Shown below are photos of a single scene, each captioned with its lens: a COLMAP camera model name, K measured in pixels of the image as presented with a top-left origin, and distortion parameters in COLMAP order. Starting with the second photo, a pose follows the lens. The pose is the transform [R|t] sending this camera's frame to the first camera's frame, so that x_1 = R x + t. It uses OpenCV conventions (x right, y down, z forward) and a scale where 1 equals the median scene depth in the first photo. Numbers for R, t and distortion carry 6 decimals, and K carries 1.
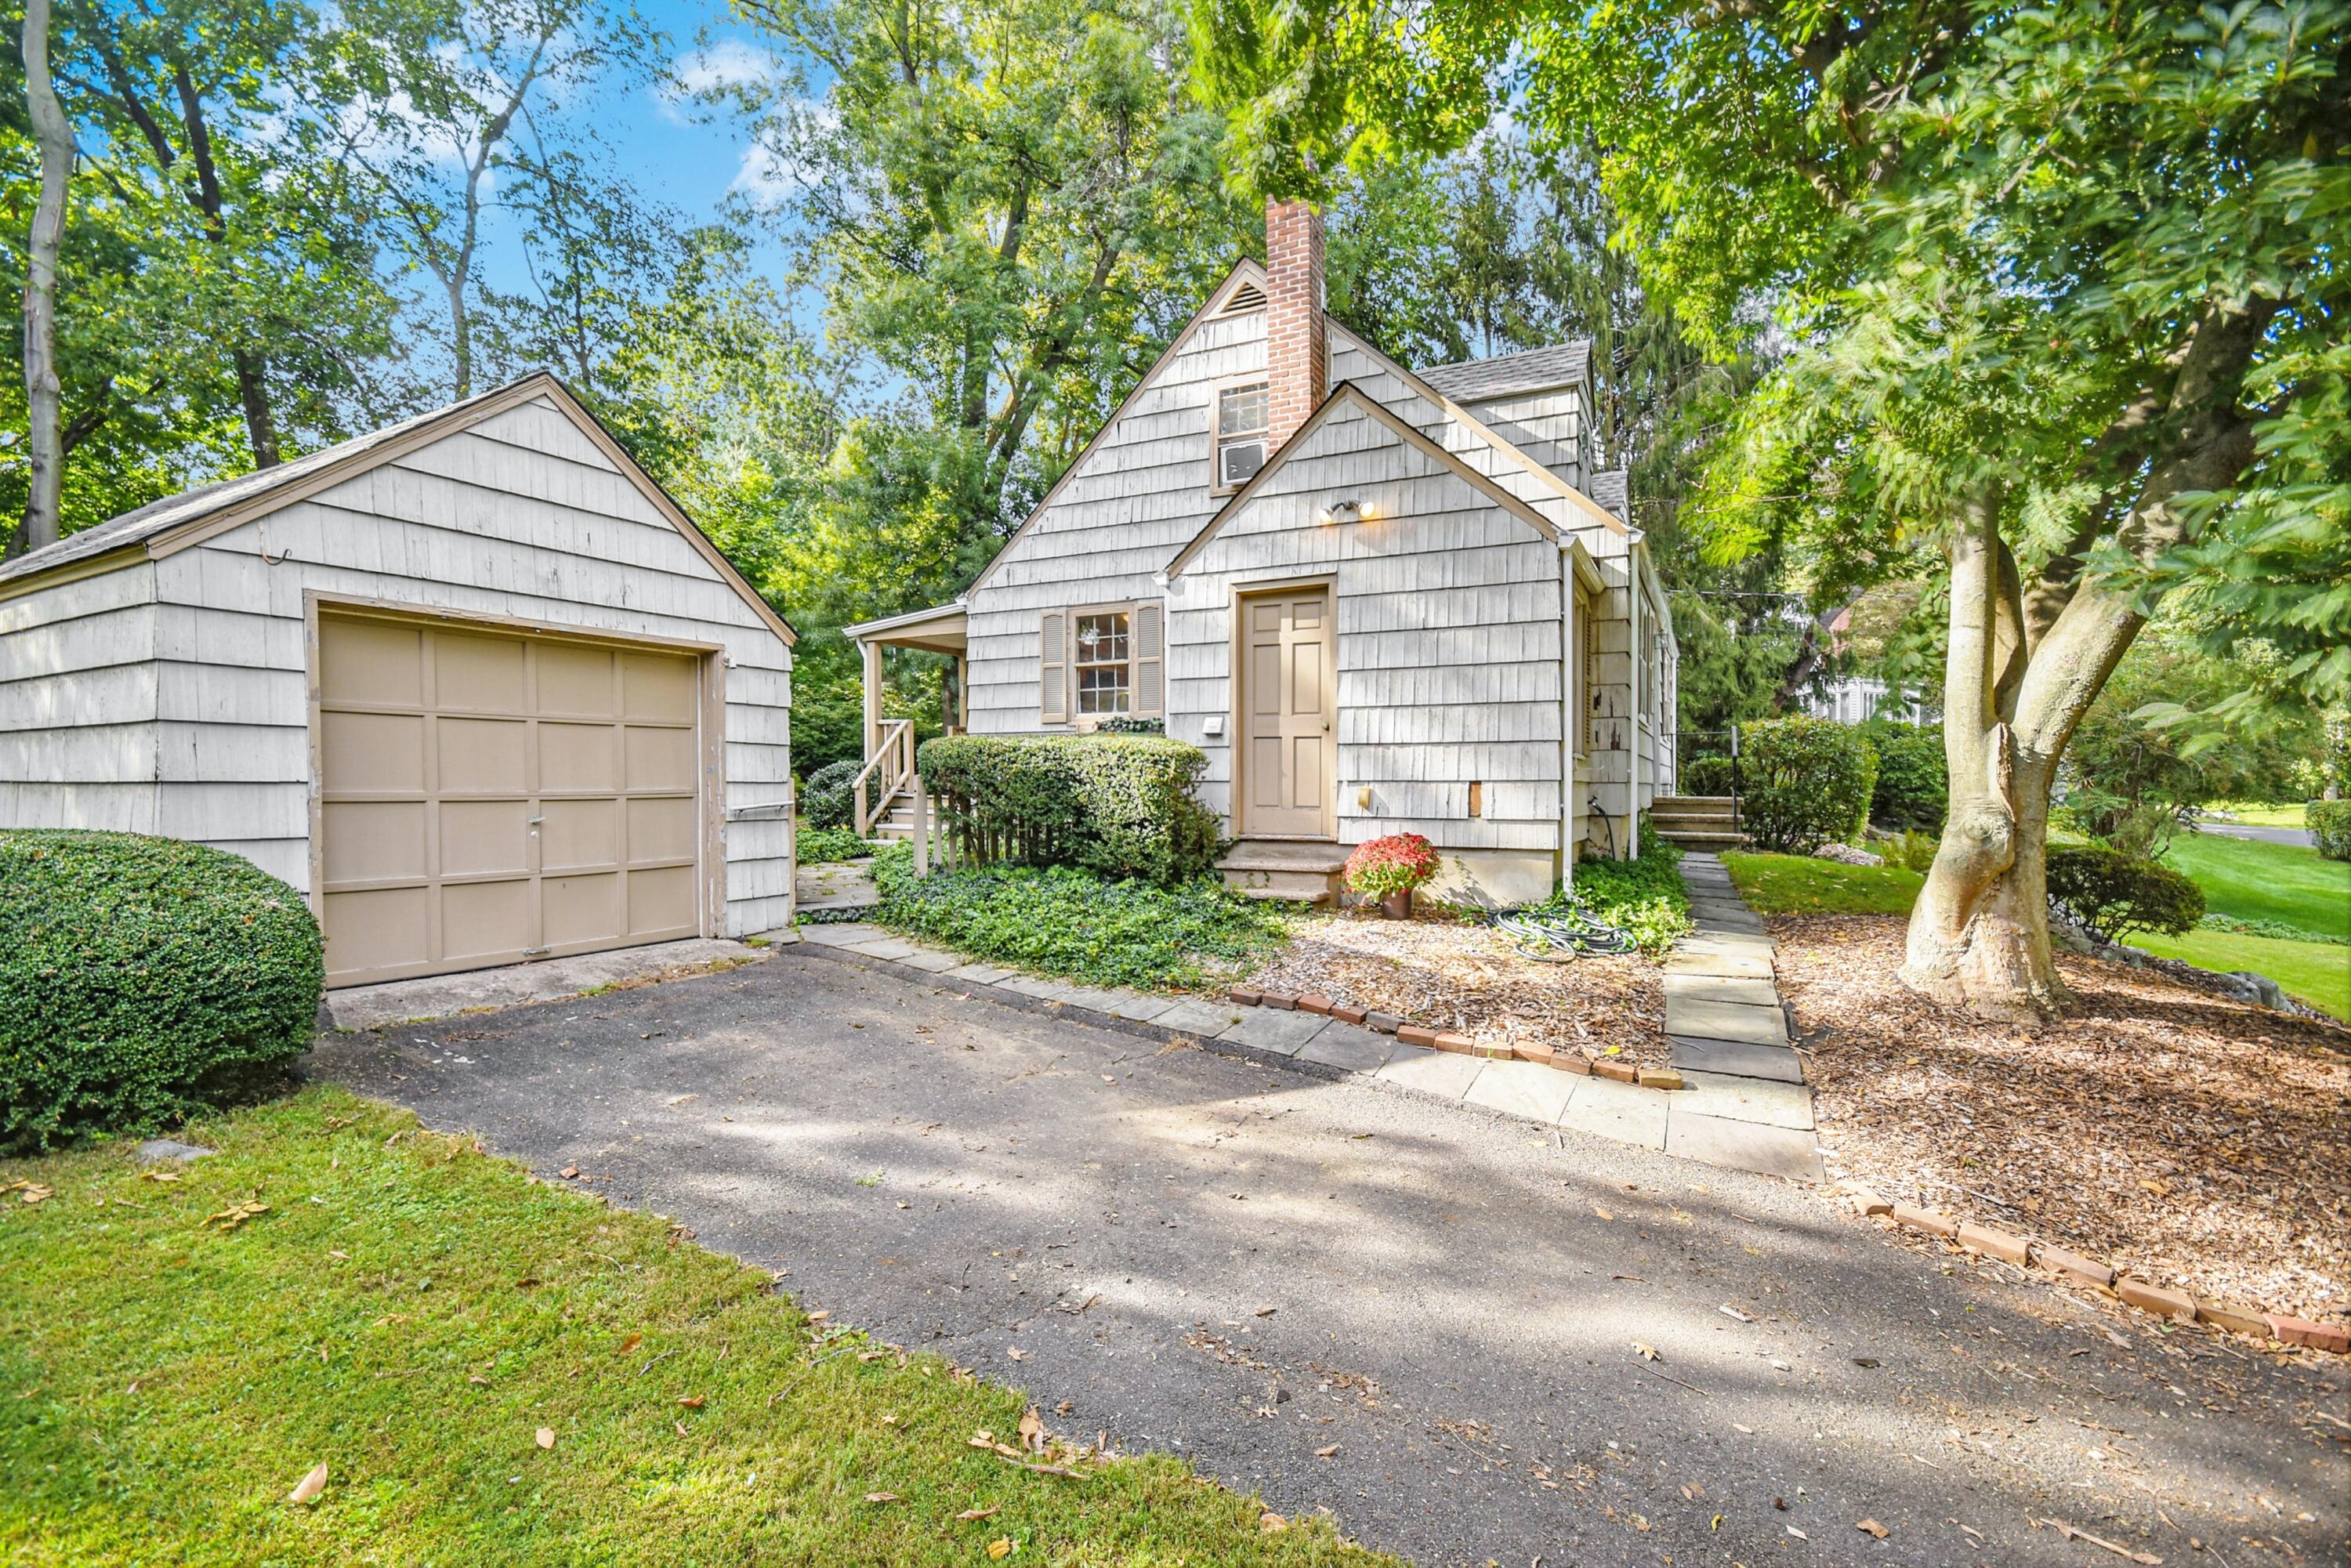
lens RADIAL K [[998.4, 0, 1175.5], [0, 998.4, 784.0], [0, 0, 1]] dist [-0.000933, -0.000181]
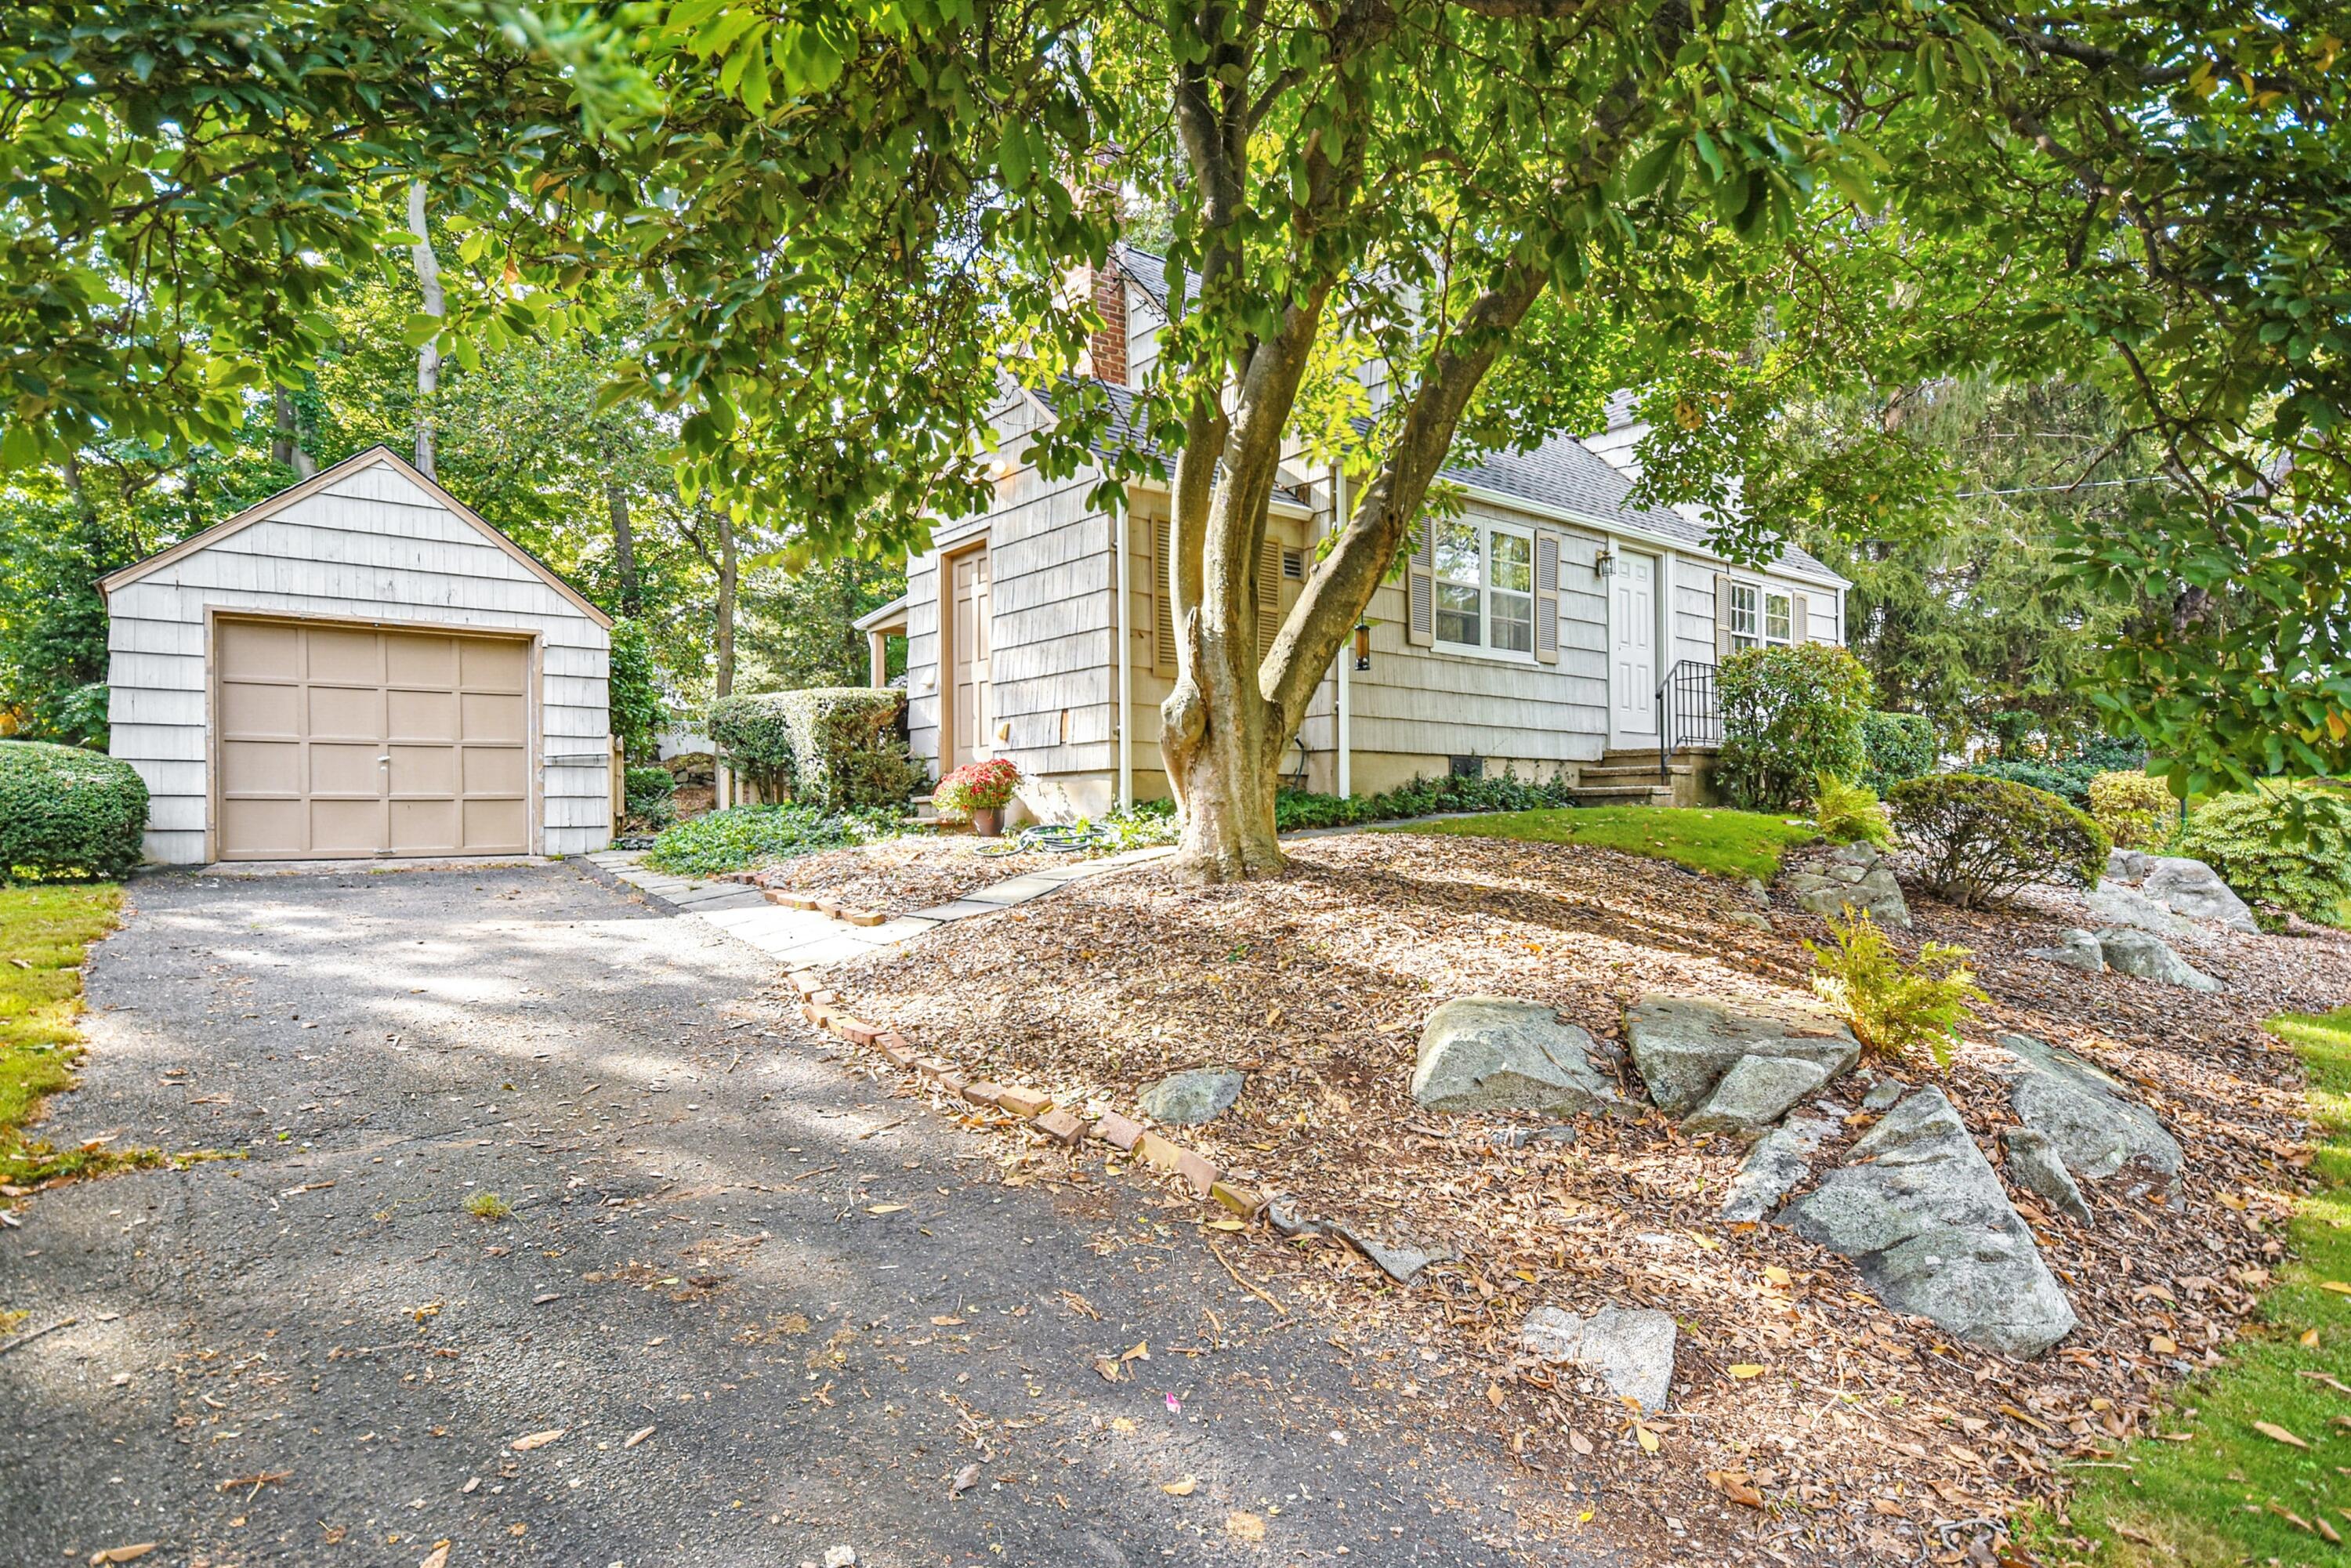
lens RADIAL K [[1163.6, 0, 1172.4], [0, 1163.6, 809.2], [0, 0, 1]] dist [-0.001781, -0.000375]
pose [[0.933289, -0.013195, -0.358883, 0.907074], [0.013218, 0.999910, -0.002388, 0.114935], [0.358883, -0.002515, 0.933379, -0.126575]]
